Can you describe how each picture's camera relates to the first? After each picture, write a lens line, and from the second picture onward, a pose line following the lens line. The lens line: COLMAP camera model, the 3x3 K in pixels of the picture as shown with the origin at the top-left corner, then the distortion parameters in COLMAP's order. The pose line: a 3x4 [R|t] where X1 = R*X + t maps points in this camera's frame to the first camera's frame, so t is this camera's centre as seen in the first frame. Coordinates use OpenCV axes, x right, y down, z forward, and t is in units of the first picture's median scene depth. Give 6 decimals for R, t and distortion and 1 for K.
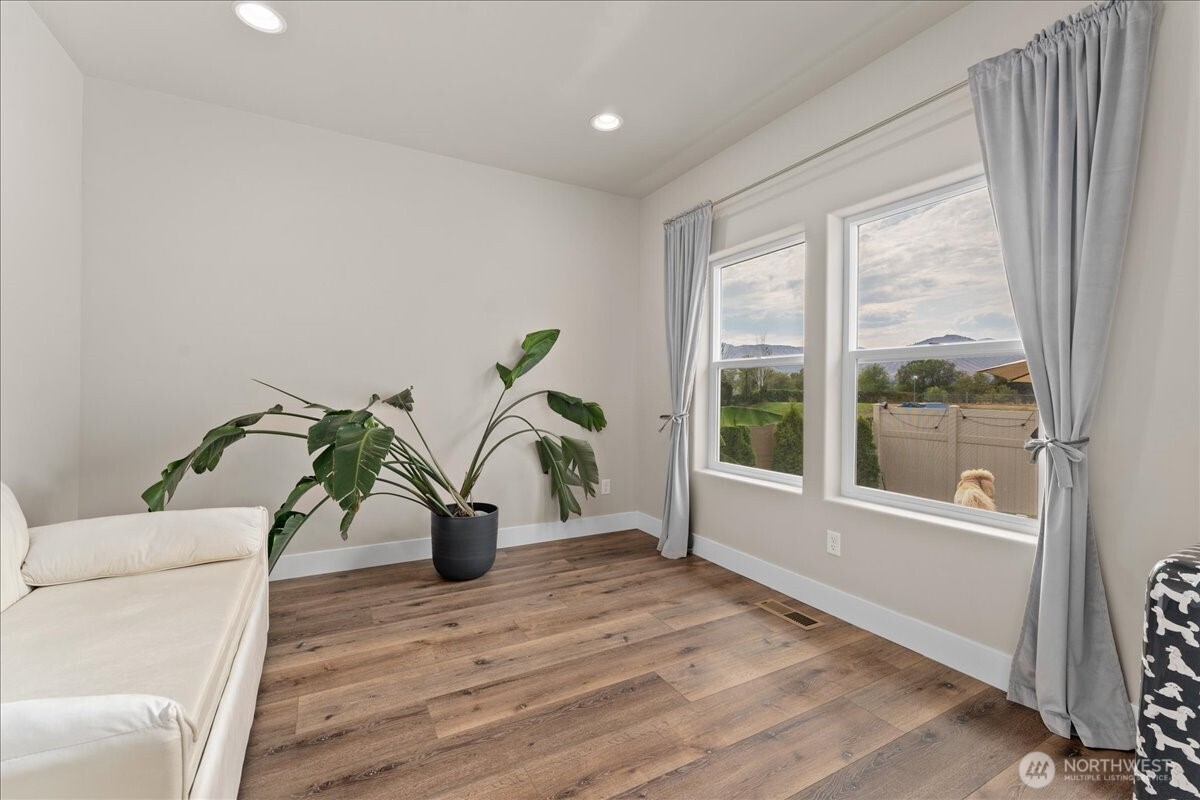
lens RADIAL K [[493.4, 0, 599.1], [0, 493.4, 387.4], [0, 0, 1]] dist [0.001079, 0.000225]
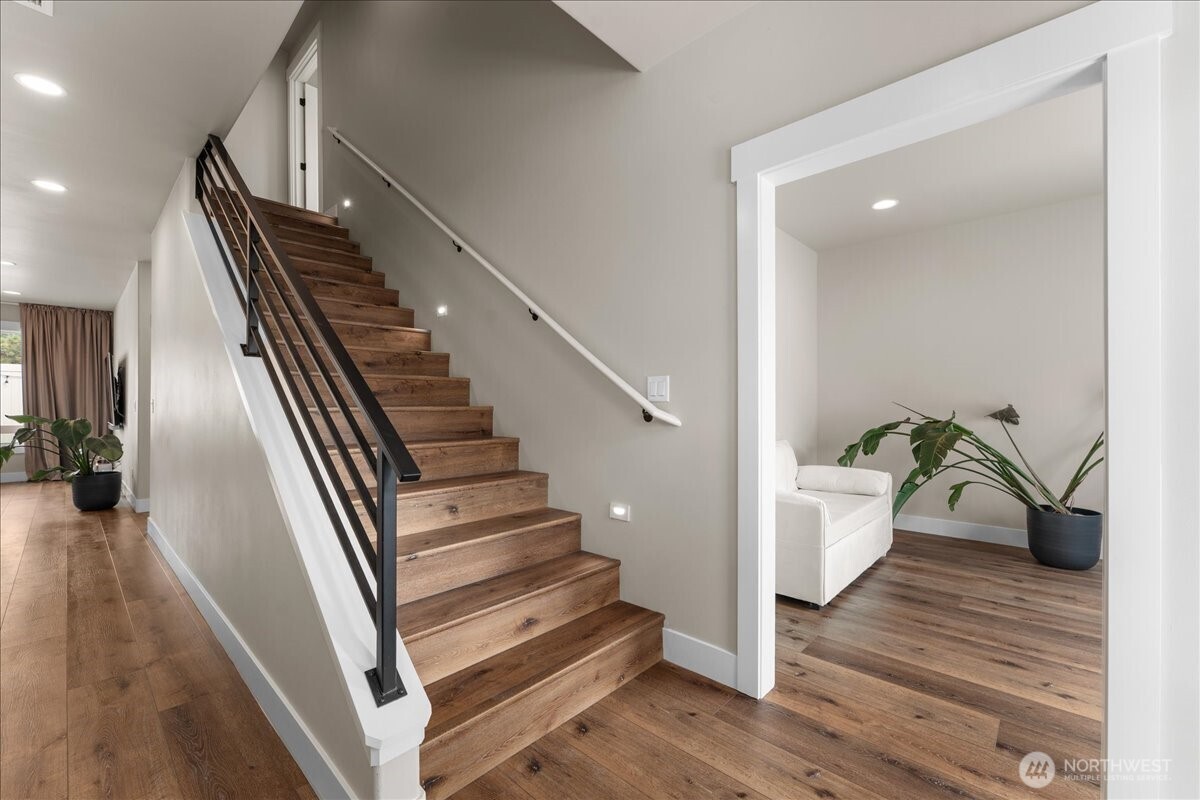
lens RADIAL K [[499.9, 0, 607.2], [0, 499.9, 394.0], [0, 0, 1]] dist [0.000578, 0.000118]
pose [[0.322591, -0.034874, -0.945896, 0.636338], [0.012128, 0.999391, -0.032710, 0.002554], [0.946461, -0.000920, 0.322817, -0.490494]]
